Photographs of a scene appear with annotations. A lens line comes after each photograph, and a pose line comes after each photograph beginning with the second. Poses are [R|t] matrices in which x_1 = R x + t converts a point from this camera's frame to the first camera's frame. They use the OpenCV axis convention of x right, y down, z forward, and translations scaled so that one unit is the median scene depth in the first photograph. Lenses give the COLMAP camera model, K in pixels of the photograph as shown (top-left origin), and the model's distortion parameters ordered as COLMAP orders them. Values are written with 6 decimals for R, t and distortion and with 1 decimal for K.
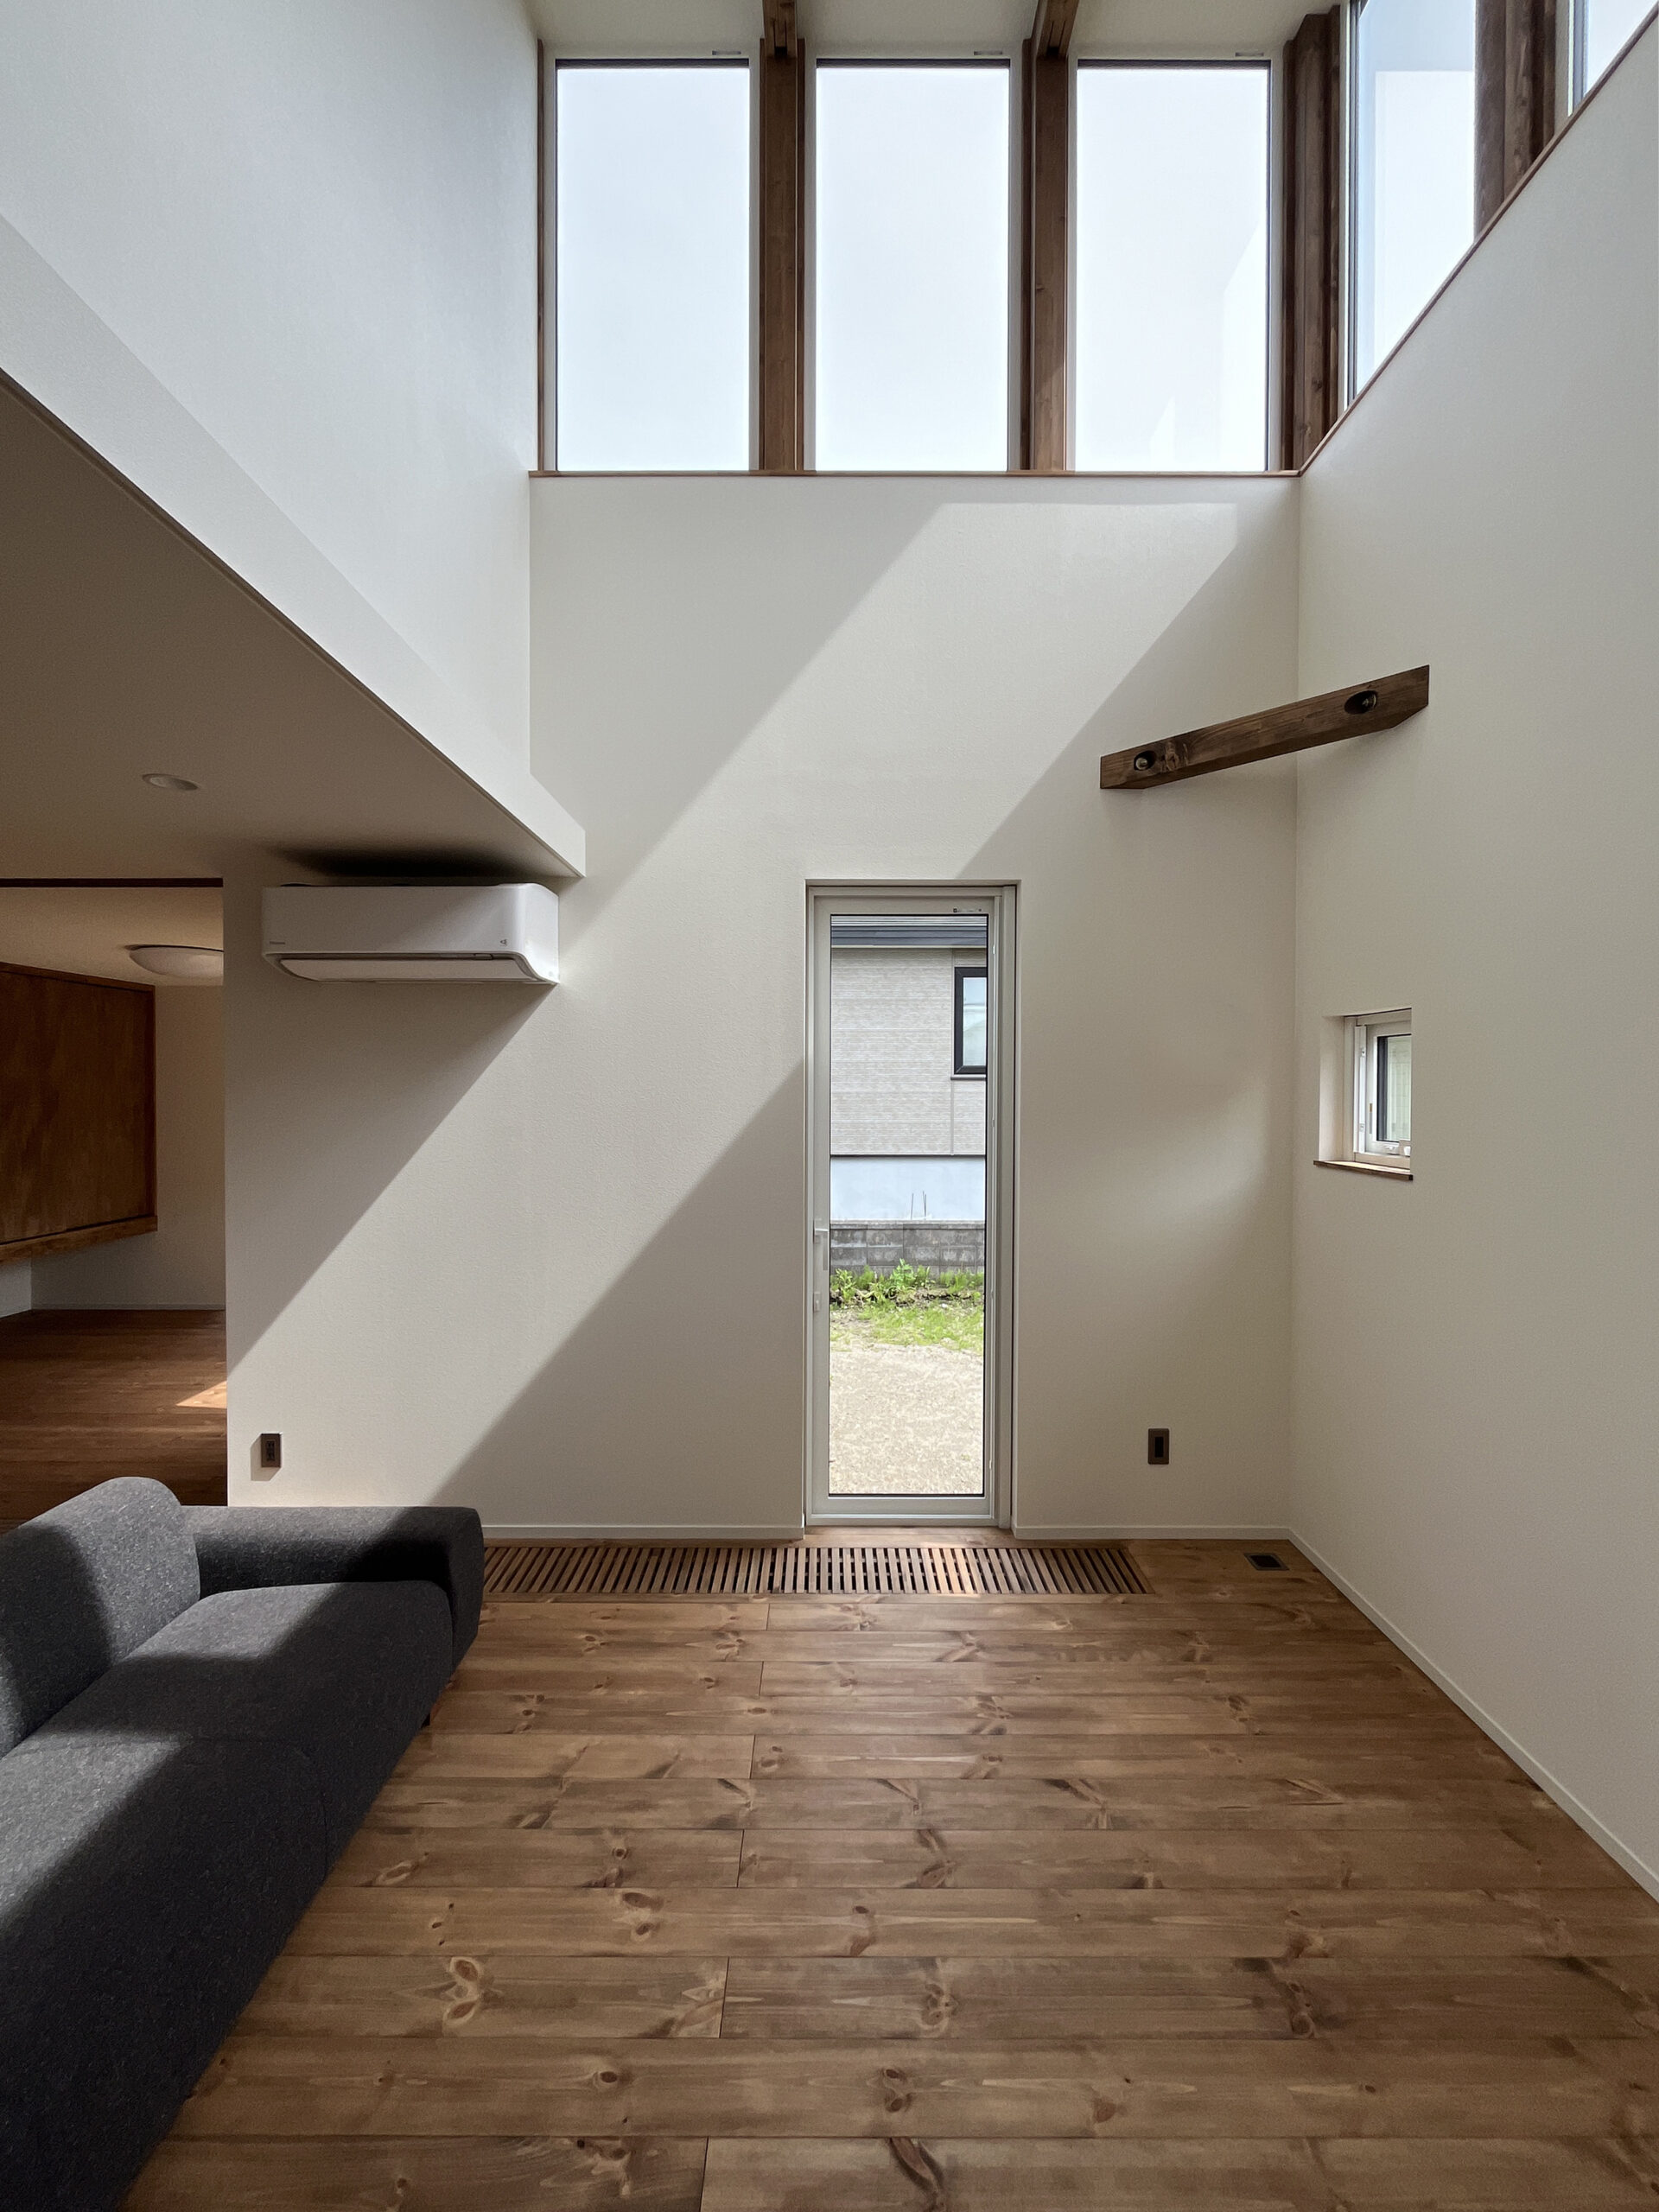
lens RADIAL K [[887.4, 0, 851.9], [0, 887.4, 1110.9], [0, 0, 1]] dist [-0.000226, -0.000009]
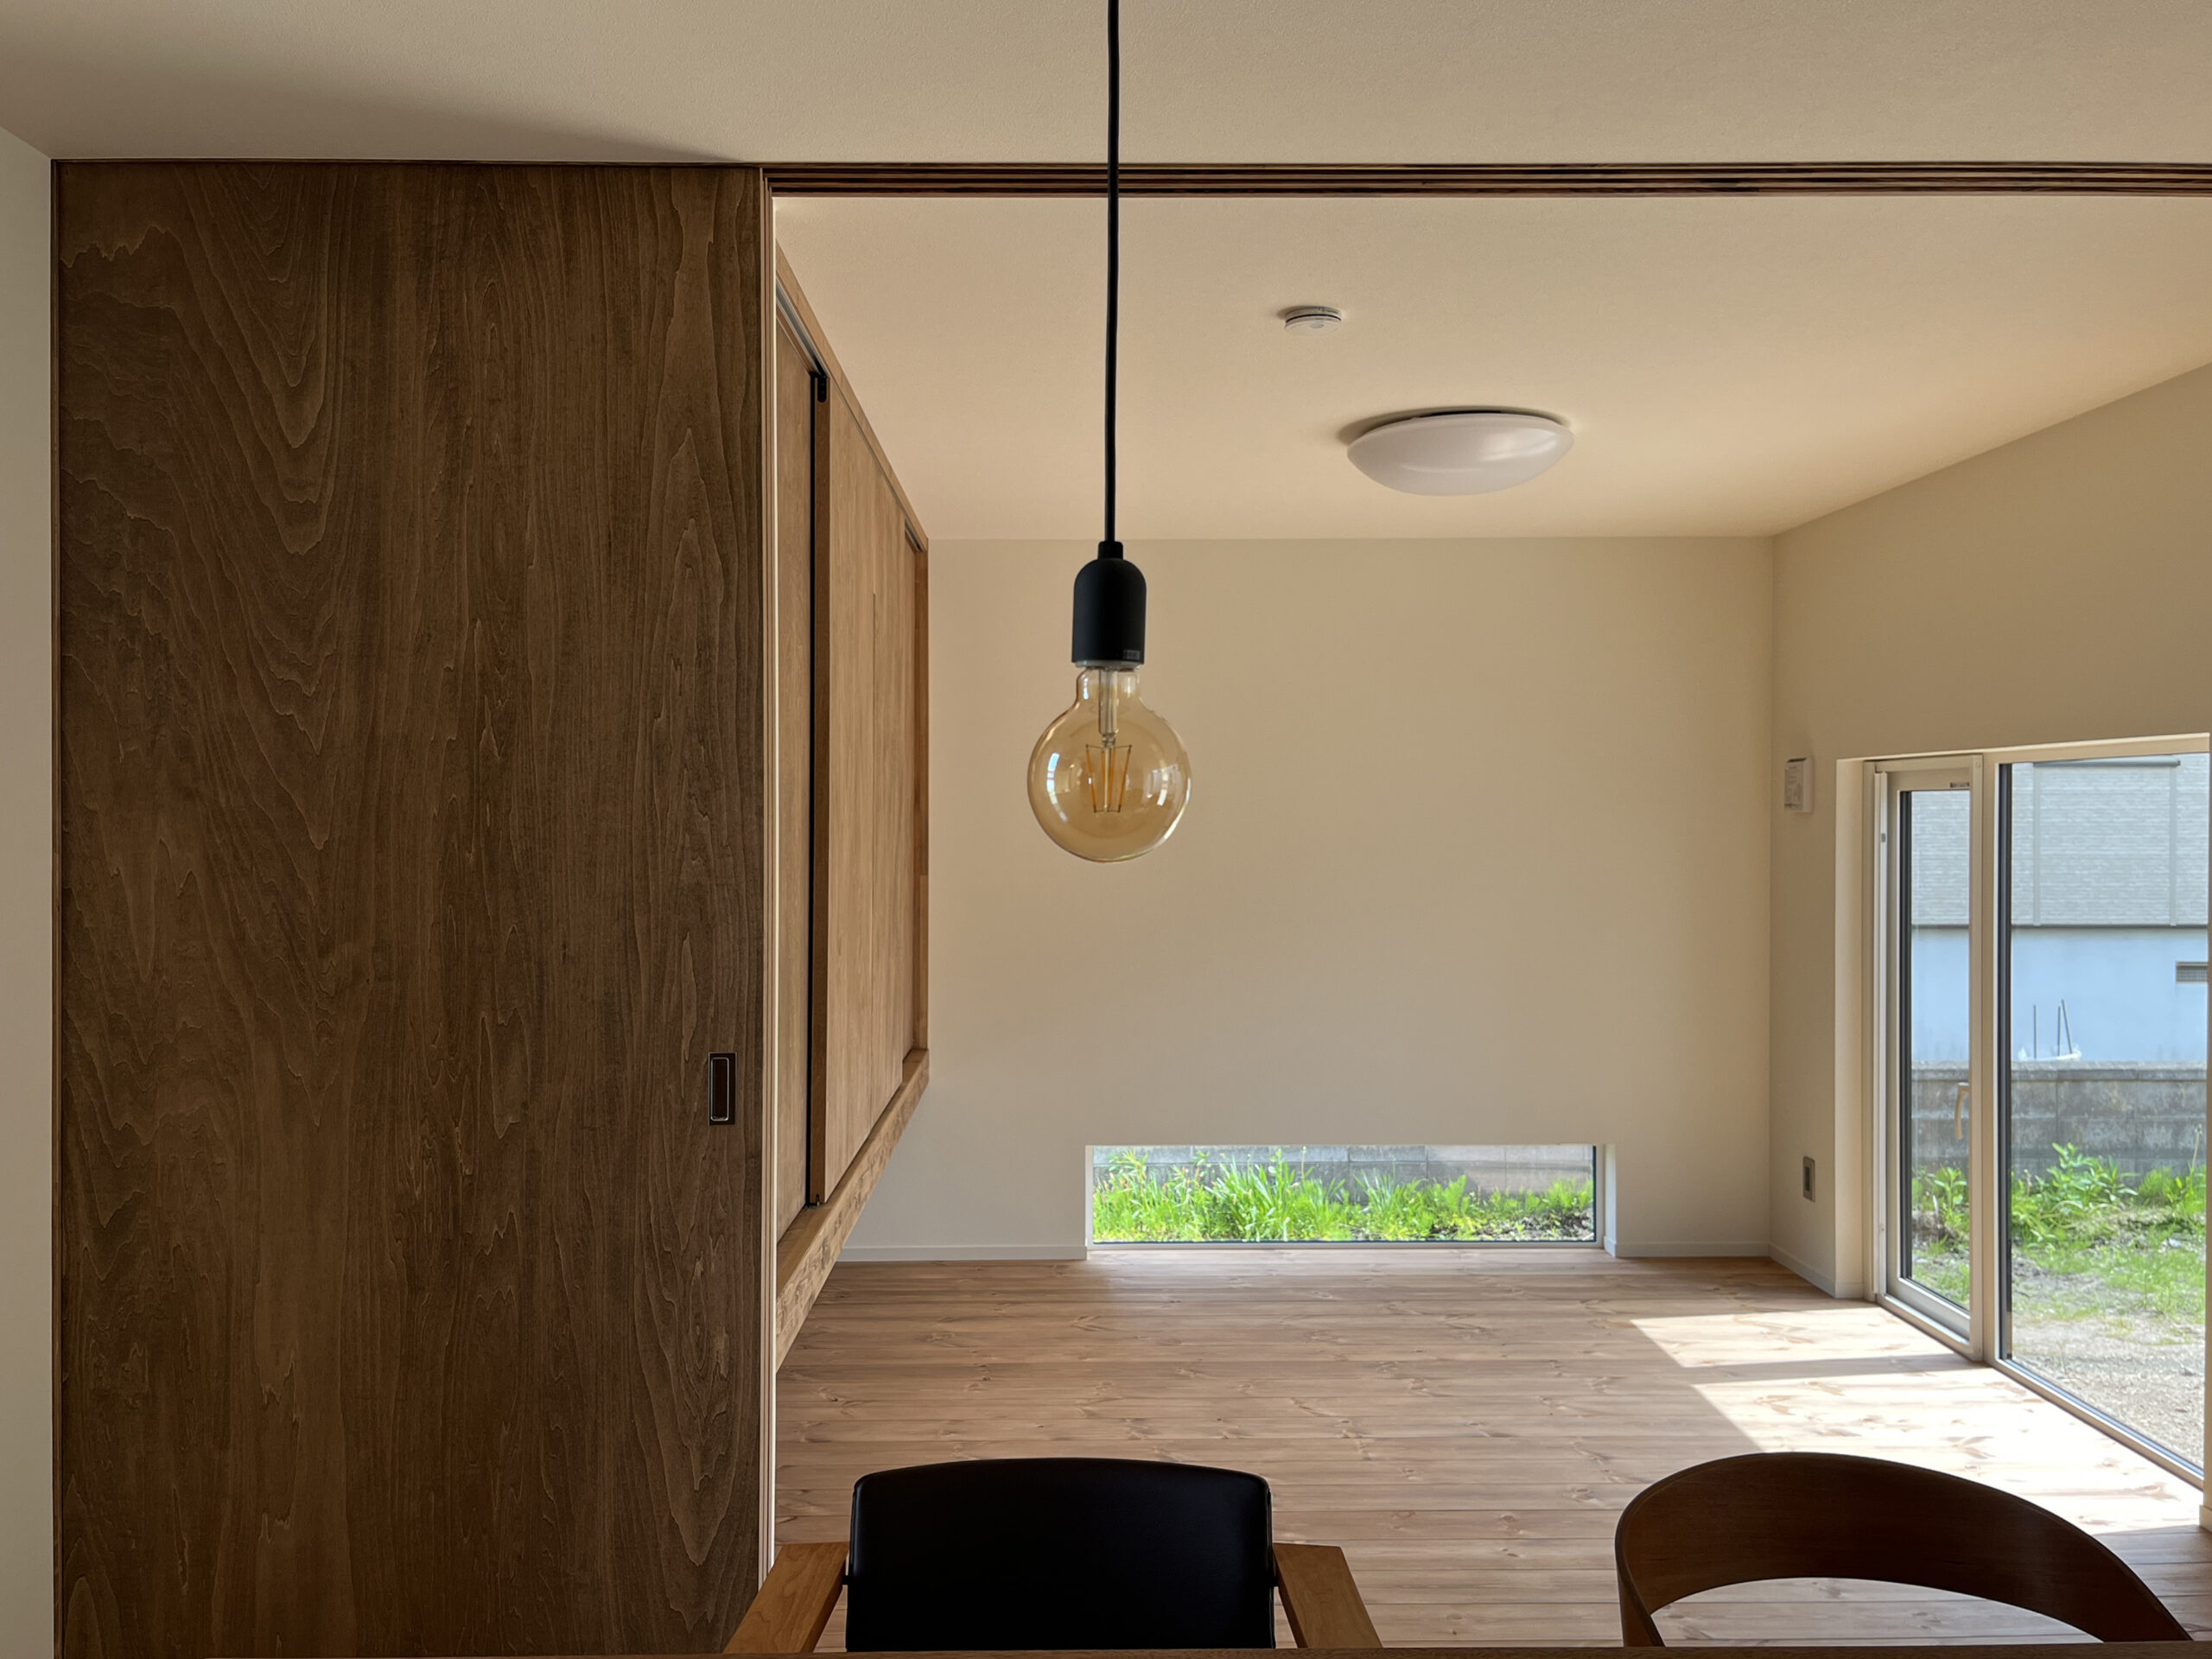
lens RADIAL K [[1790.7, 0, 1114.0], [0, 1790.7, 827.8], [0, 0, 1]] dist [0.046721, -0.019515]
pose [[0.999902, -0.004764, 0.013138, -1.456848], [0.004924, 0.999914, -0.012165, 0.039454], [-0.013079, 0.012229, 0.999840, 0.210985]]
